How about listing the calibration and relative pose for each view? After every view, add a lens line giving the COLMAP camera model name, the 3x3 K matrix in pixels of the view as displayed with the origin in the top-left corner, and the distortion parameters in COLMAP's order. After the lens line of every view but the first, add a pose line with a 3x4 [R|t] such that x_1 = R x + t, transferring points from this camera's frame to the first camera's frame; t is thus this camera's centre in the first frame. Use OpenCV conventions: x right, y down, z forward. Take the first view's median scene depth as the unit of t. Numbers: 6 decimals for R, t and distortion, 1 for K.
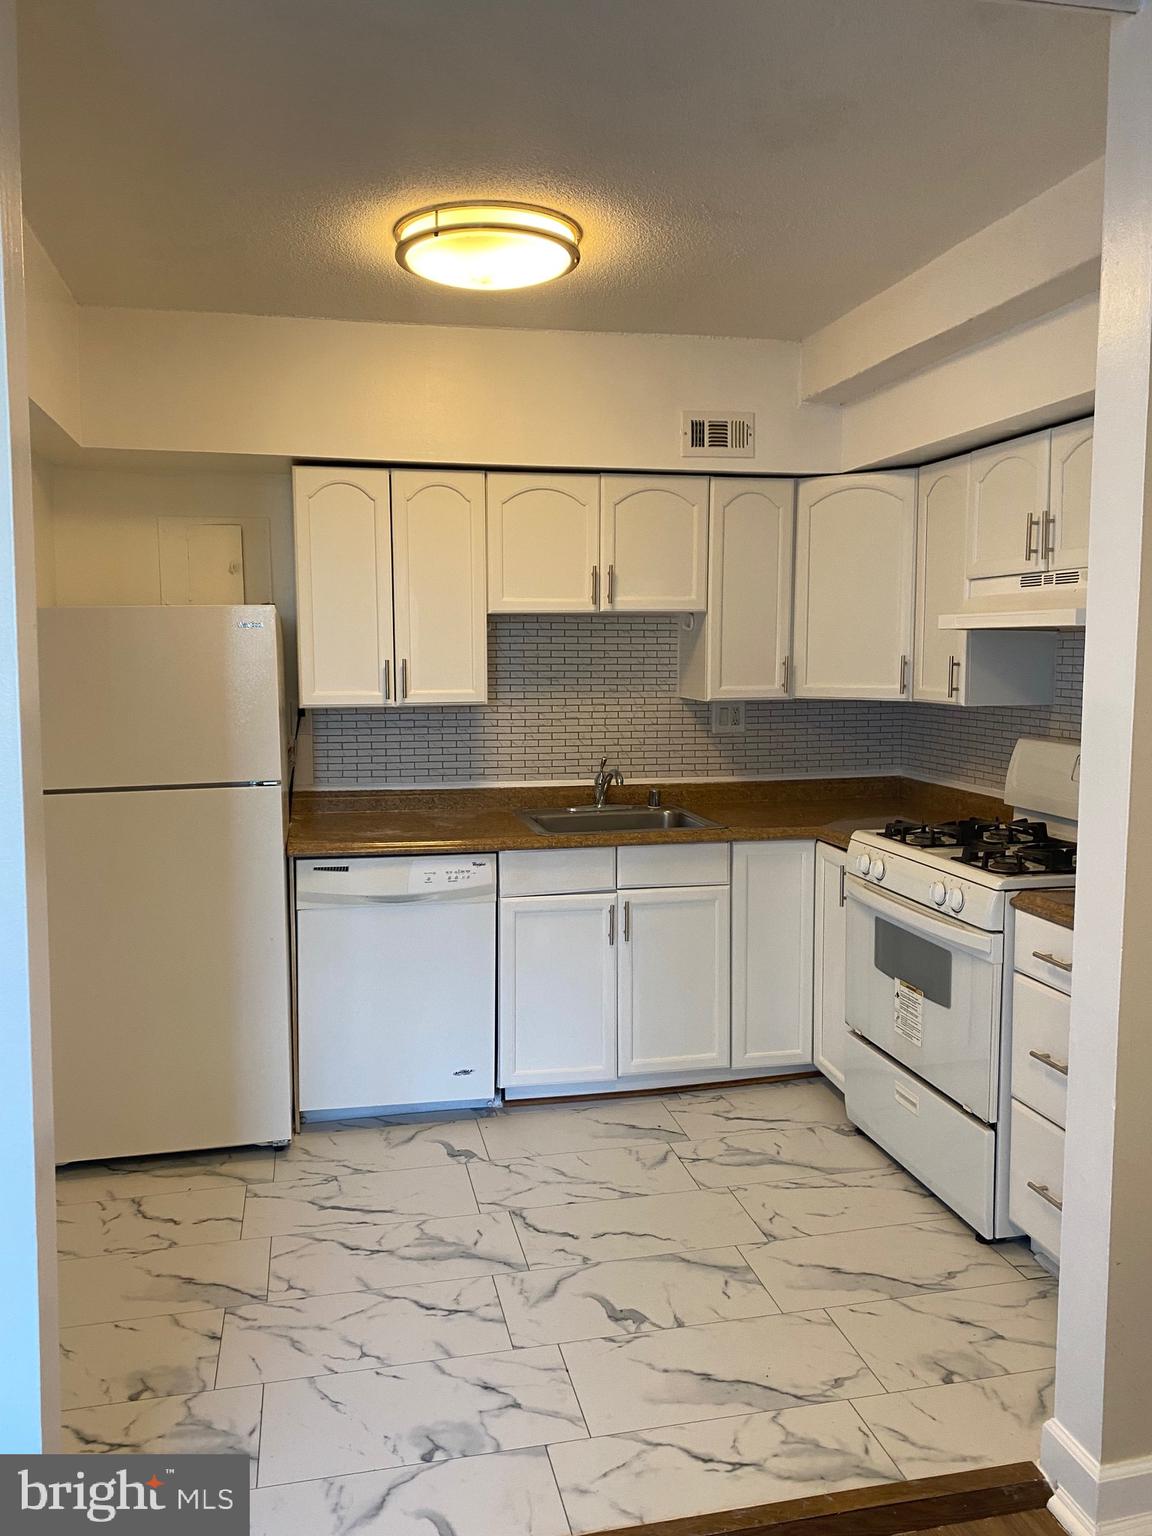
lens RADIAL K [[1159.4, 0, 573.3], [0, 1159.4, 748.4], [0, 0, 1]] dist [0.000442, -0.002367]
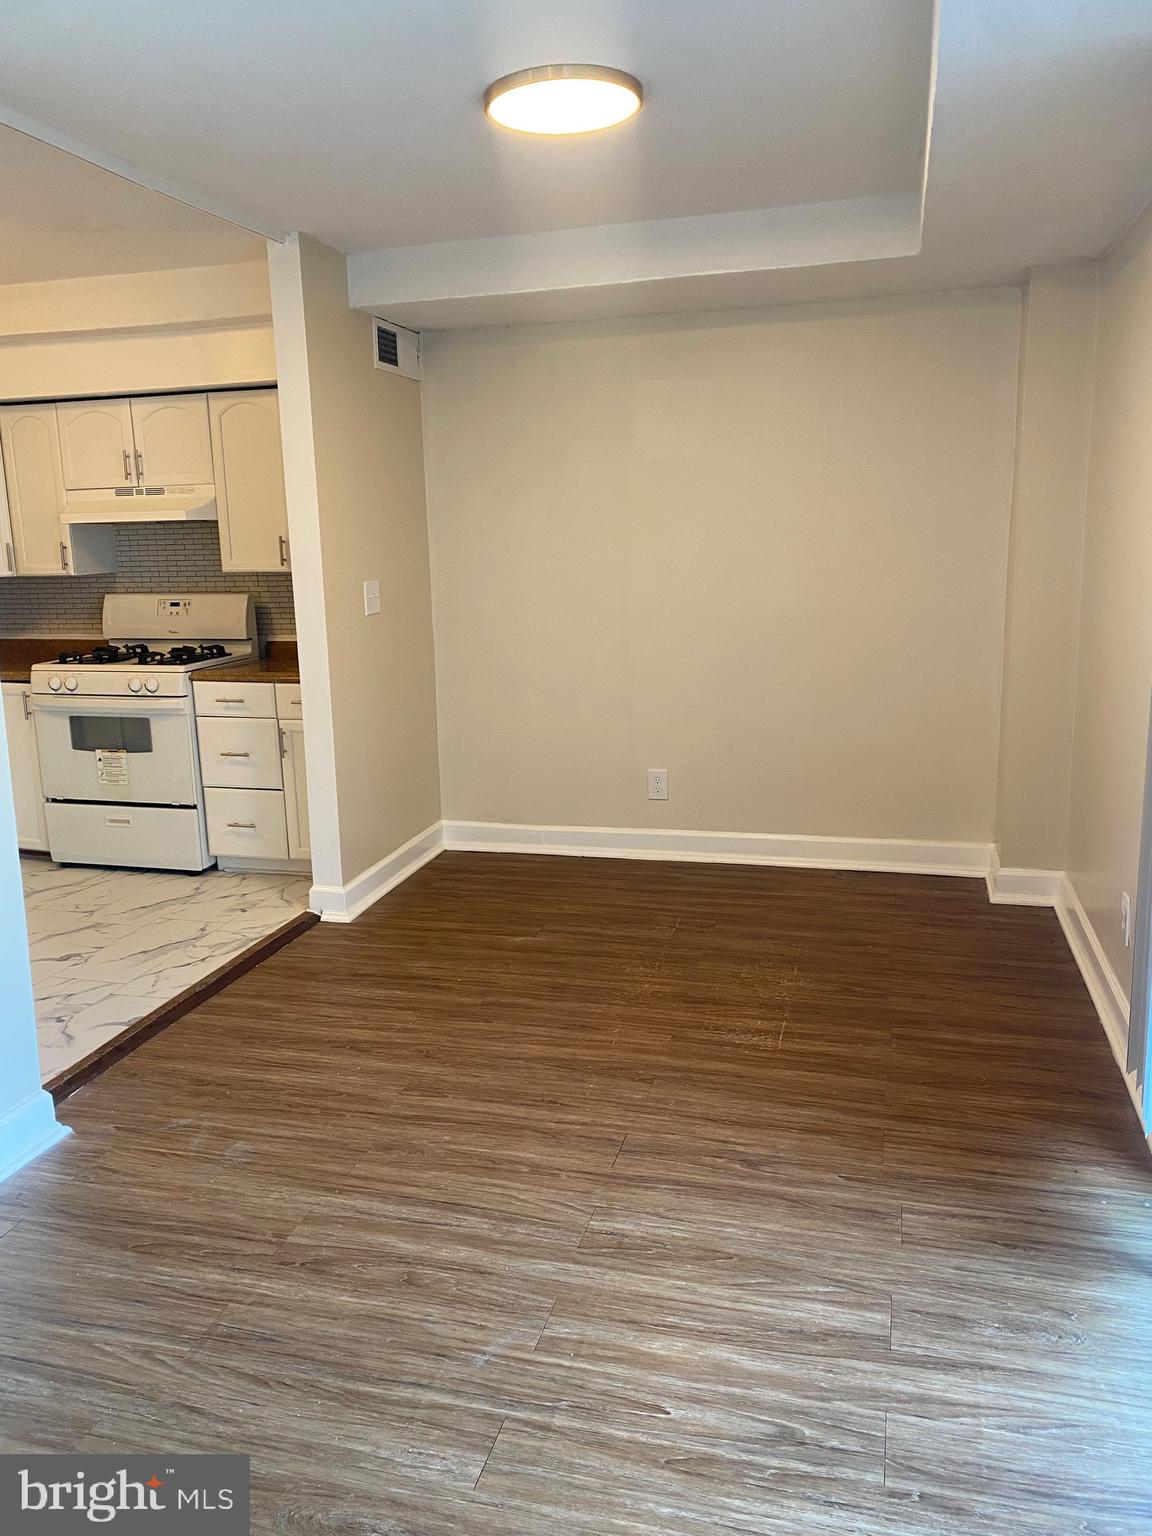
lens RADIAL K [[1159.4, 0, 573.3], [0, 1159.4, 748.4], [0, 0, 1]] dist [0.000442, -0.002367]
pose [[0.469898, -0.177074, 0.864778, -0.795764], [0.100349, 0.984038, 0.146967, 0.032205], [-0.876998, 0.017720, 0.480167, -0.323754]]
